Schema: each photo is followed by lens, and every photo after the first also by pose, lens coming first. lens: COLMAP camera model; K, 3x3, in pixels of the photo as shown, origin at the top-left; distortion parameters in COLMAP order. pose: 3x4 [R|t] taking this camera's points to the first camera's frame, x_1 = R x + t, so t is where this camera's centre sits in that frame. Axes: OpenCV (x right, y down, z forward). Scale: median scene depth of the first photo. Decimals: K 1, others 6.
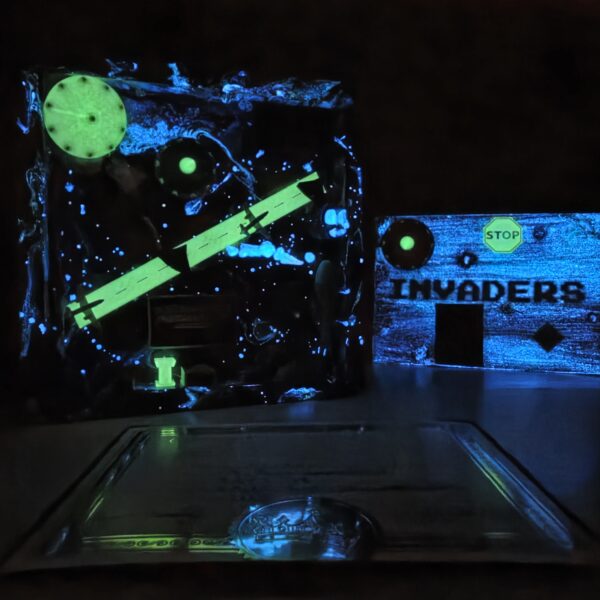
lens RADIAL K [[640.8, 0, 300.4], [0, 640.8, 303.5], [0, 0, 1]] dist [0.014629, 0.000000]
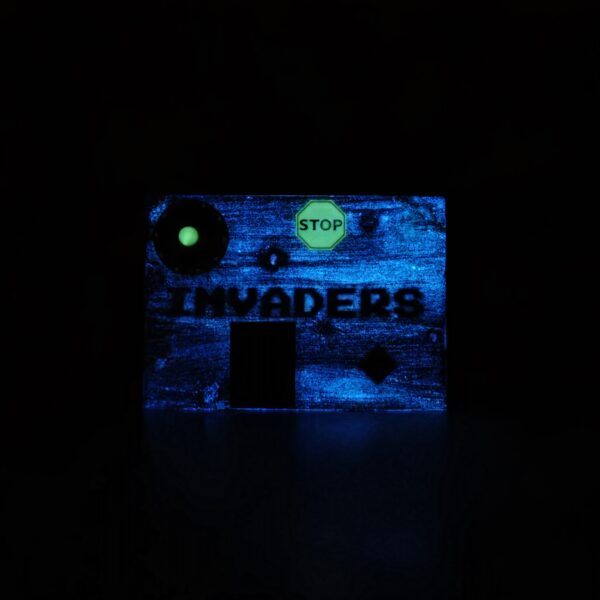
lens RADIAL K [[640.8, 0, 295.3], [0, 640.8, 298.2], [0, 0, 1]] dist [0.014629, 0.000000]
pose [[0.949703, 0.007828, 0.313054, 0.042734], [0.016677, 0.997005, -0.075523, 0.022912], [-0.312707, 0.076945, 0.946728, 0.233949]]
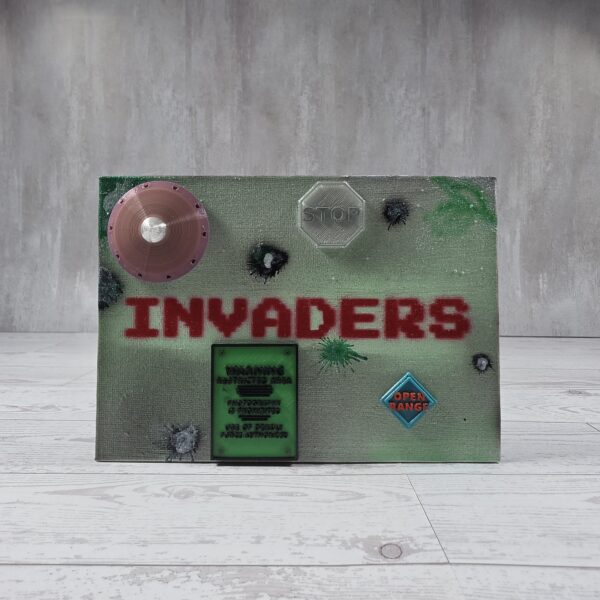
lens RADIAL K [[640.8, 0, 297.1], [0, 640.8, 295.9], [0, 0, 1]] dist [0.014629, 0.000000]
pose [[0.945336, 0.029398, 0.324770, 0.080085], [0.018178, 0.989629, -0.142492, 0.030034], [-0.325591, 0.140607, 0.934997, 0.367466]]
